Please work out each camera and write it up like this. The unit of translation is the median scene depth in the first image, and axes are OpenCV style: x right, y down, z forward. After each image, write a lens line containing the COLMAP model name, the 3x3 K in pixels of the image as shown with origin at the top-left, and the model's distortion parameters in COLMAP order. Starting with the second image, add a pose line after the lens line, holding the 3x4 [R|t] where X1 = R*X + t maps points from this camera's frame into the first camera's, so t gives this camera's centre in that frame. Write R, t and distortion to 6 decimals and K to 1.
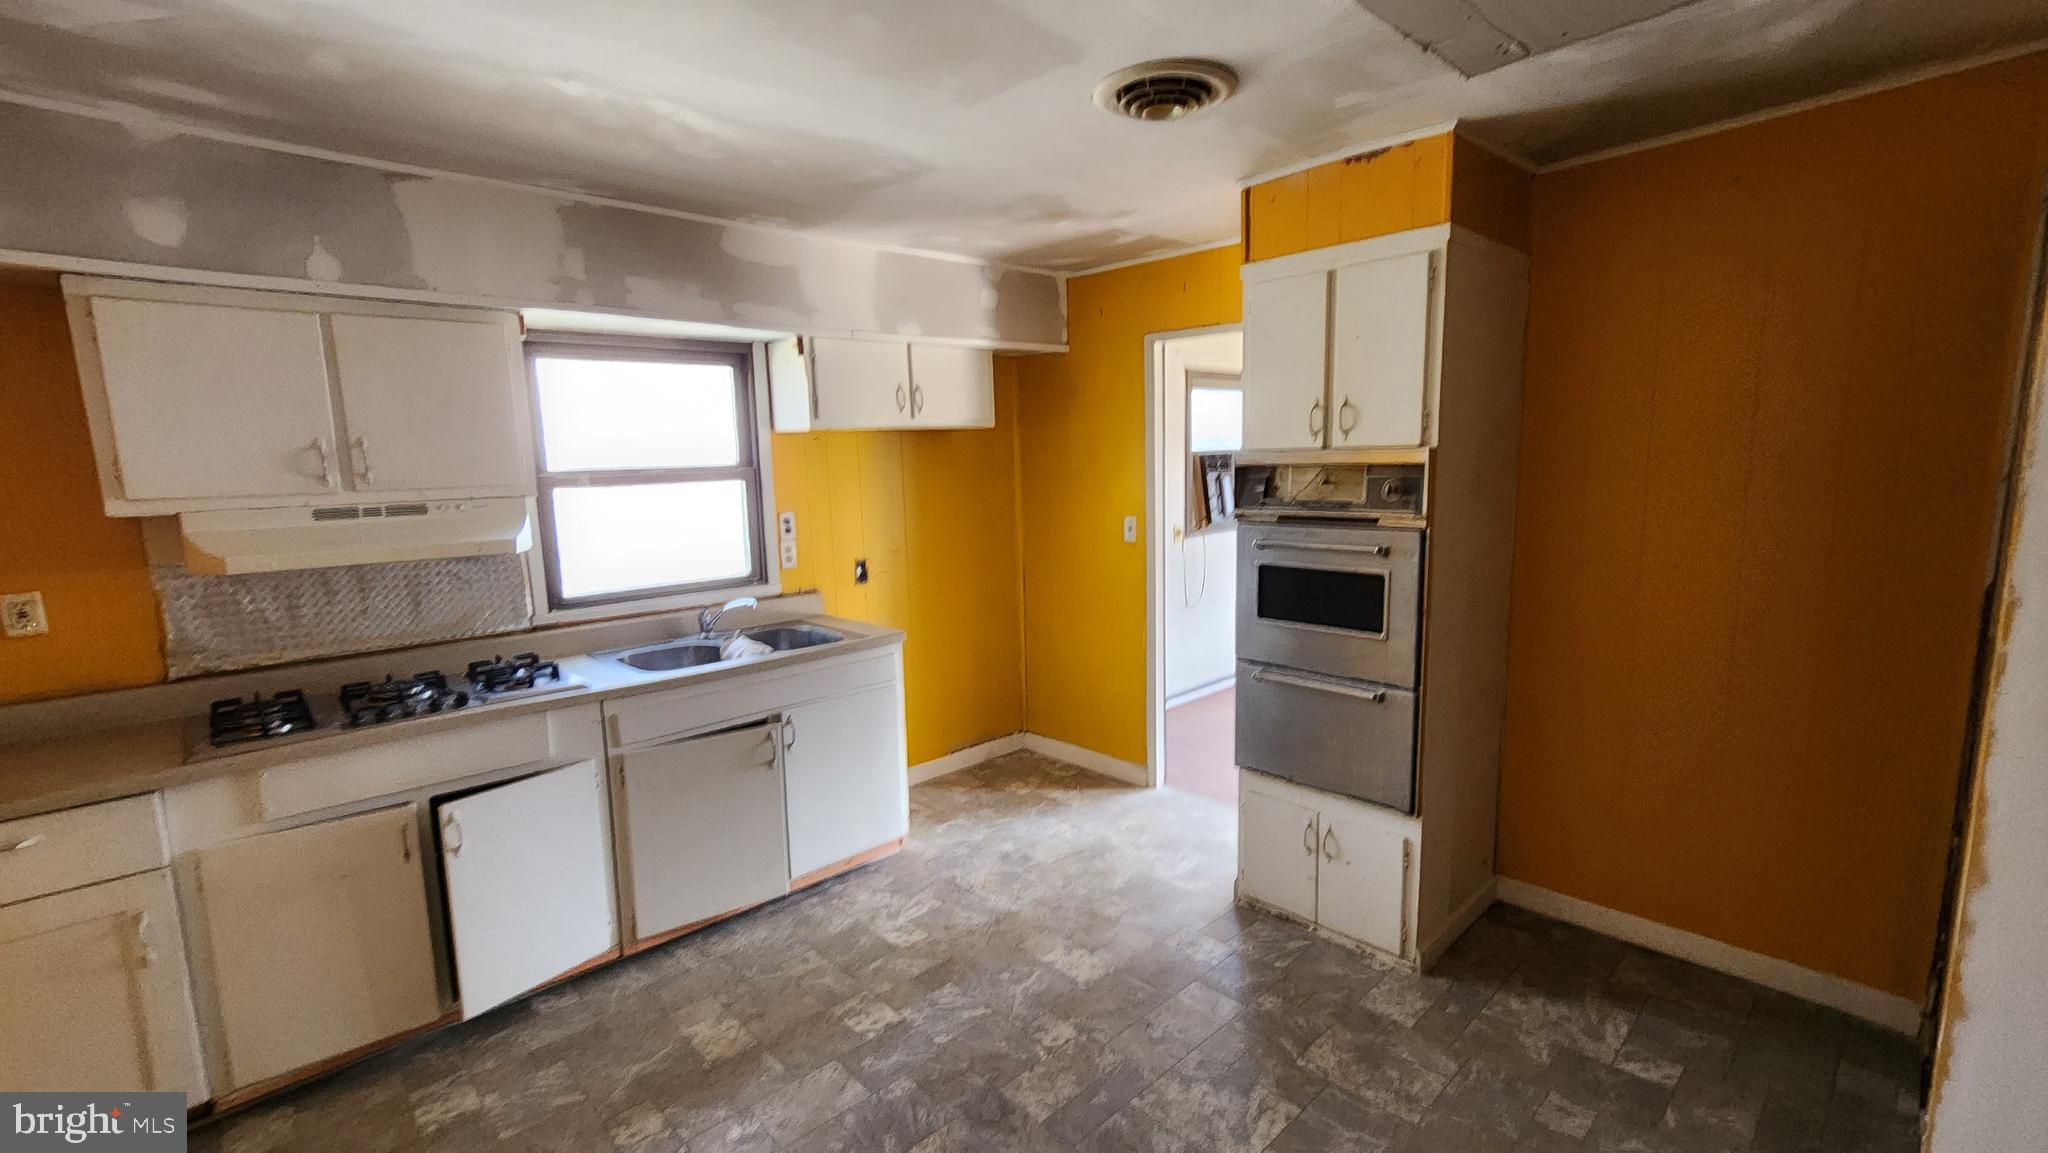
lens RADIAL K [[876.5, 0, 1034.2], [0, 876.5, 587.1], [0, 0, 1]] dist [-0.001988, -0.000087]
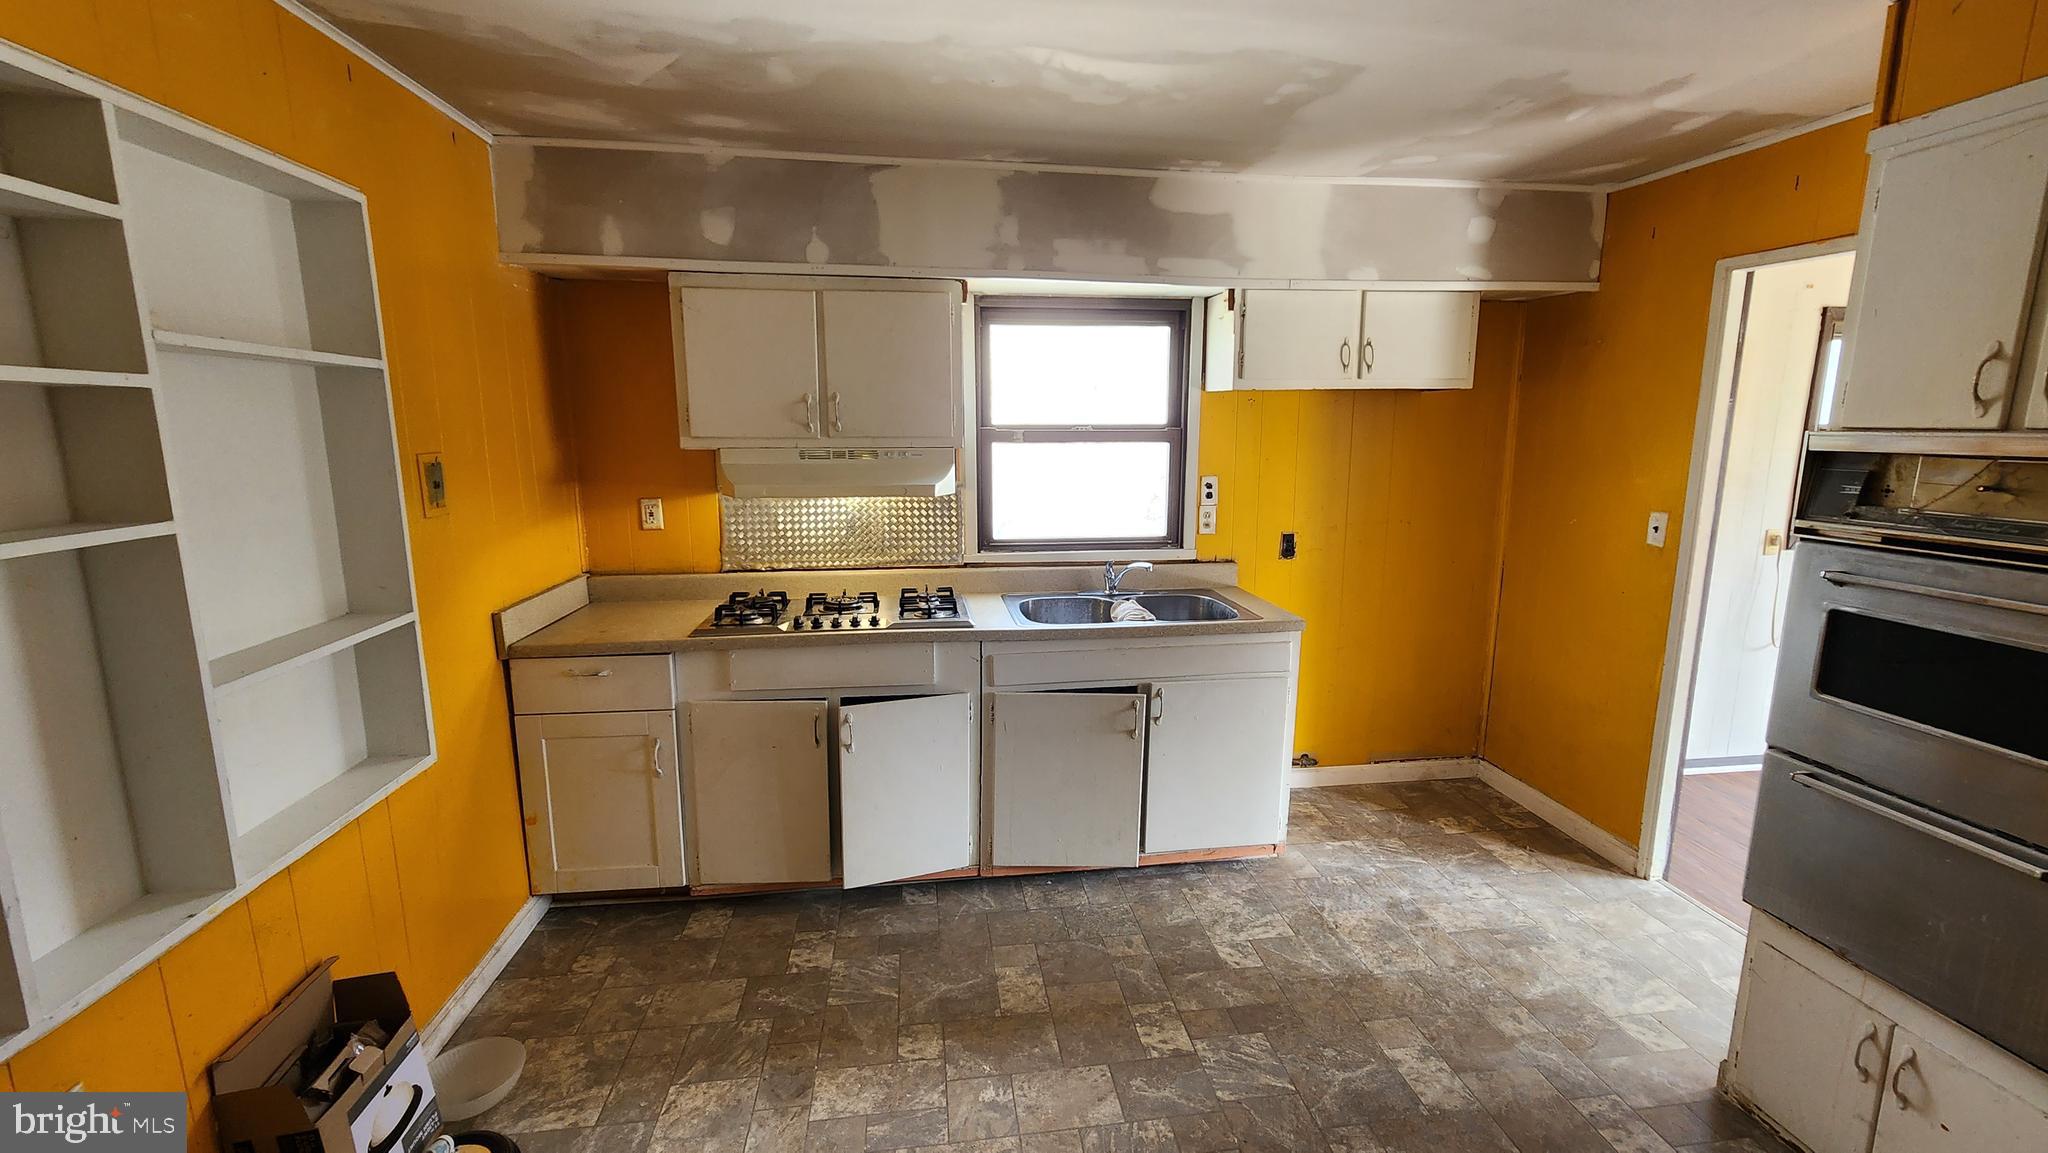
lens RADIAL K [[849.1, 0, 1032.7], [0, 849.1, 567.8], [0, 0, 1]] dist [-0.000711, 0.000147]
pose [[0.816225, 0.126024, -0.563821, 0.125635], [-0.110136, 0.991963, 0.062281, -0.029478], [0.567139, 0.011262, 0.823545, 0.163297]]
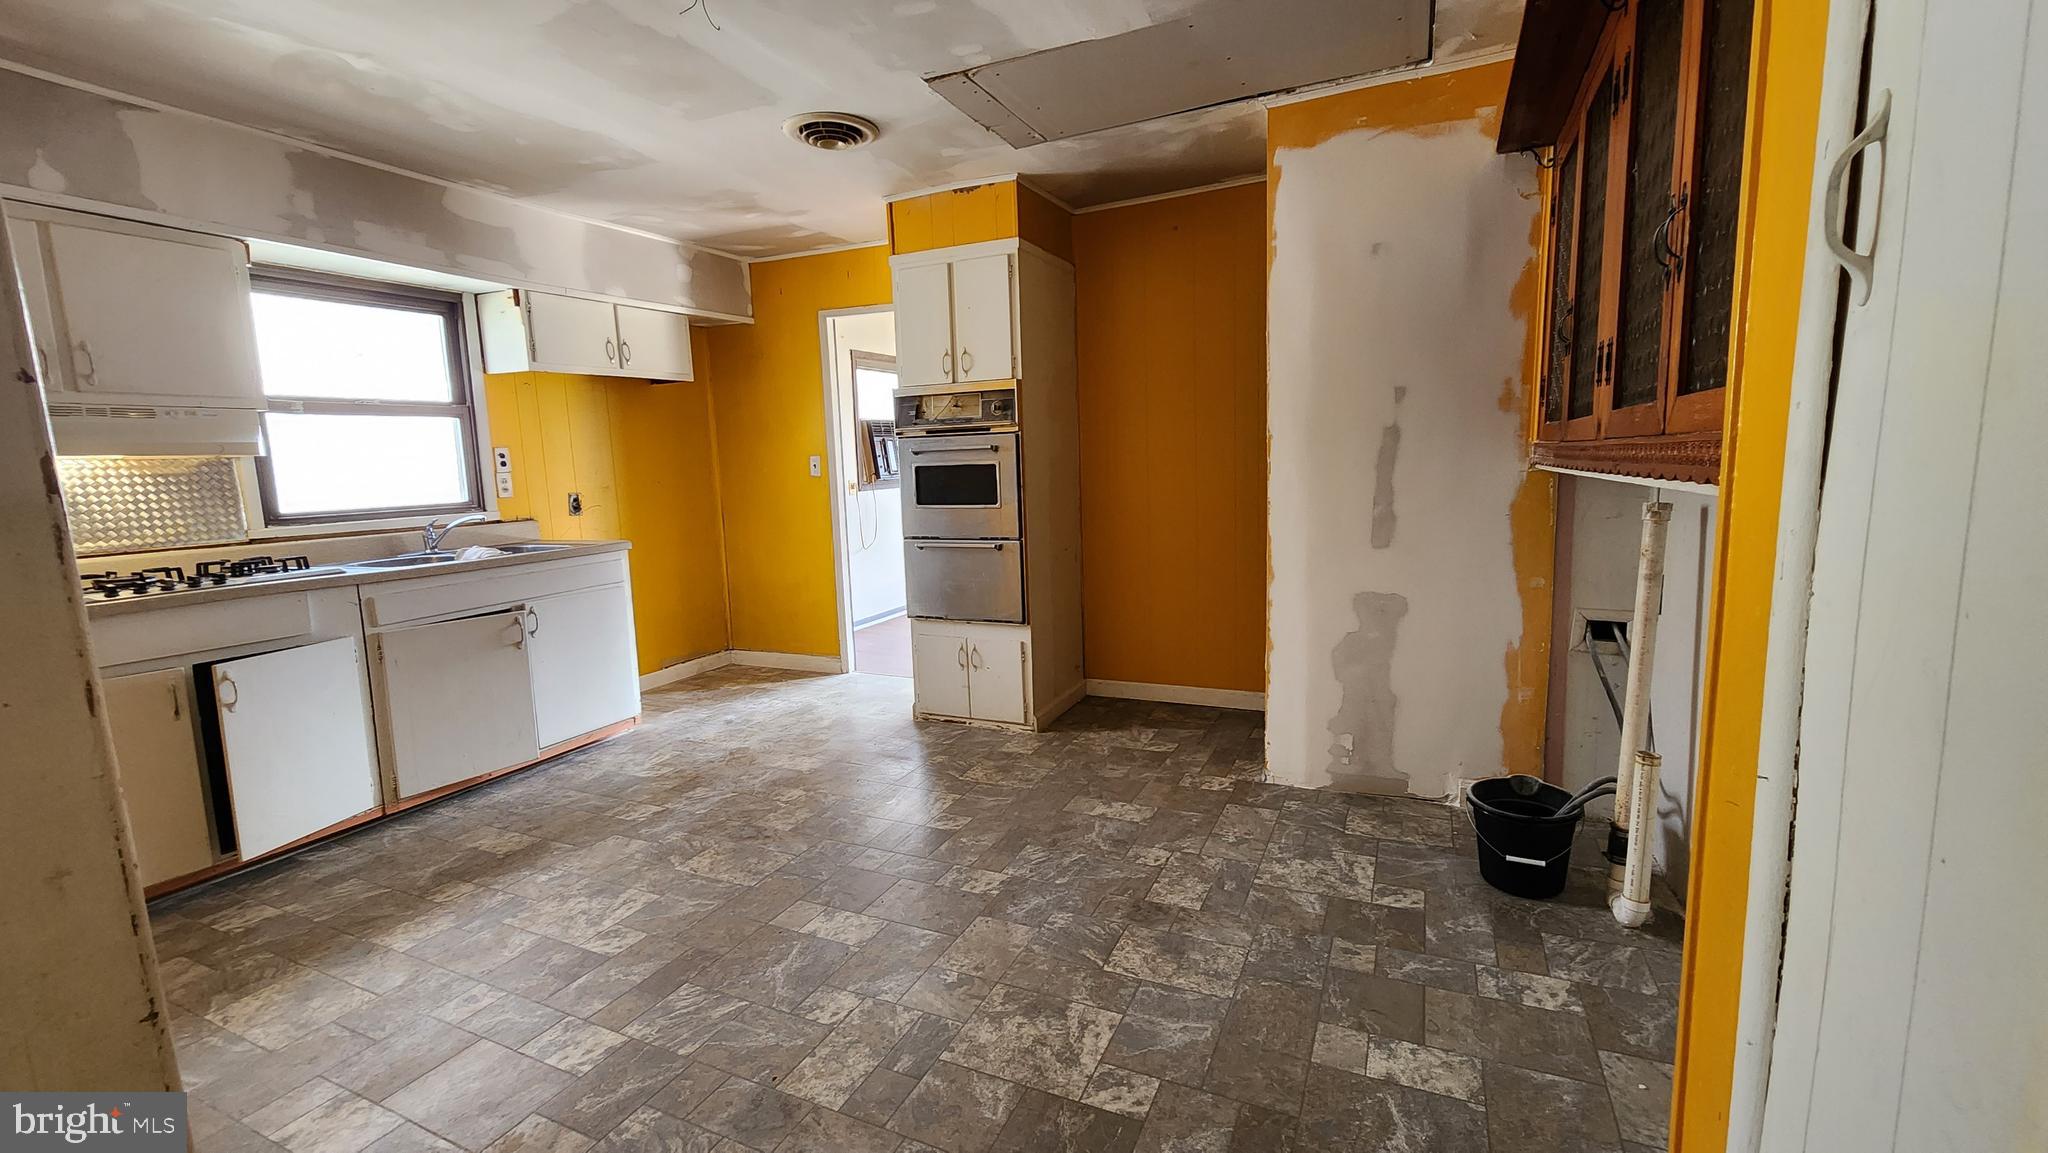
lens RADIAL K [[847.6, 0, 1043.2], [0, 847.6, 567.2], [0, 0, 1]] dist [0.000304, 0.000636]
pose [[0.924146, -0.054190, 0.378176, -0.078859], [0.065455, 0.997711, -0.016986, 0.171565], [-0.376390, 0.040451, 0.925578, -0.337707]]
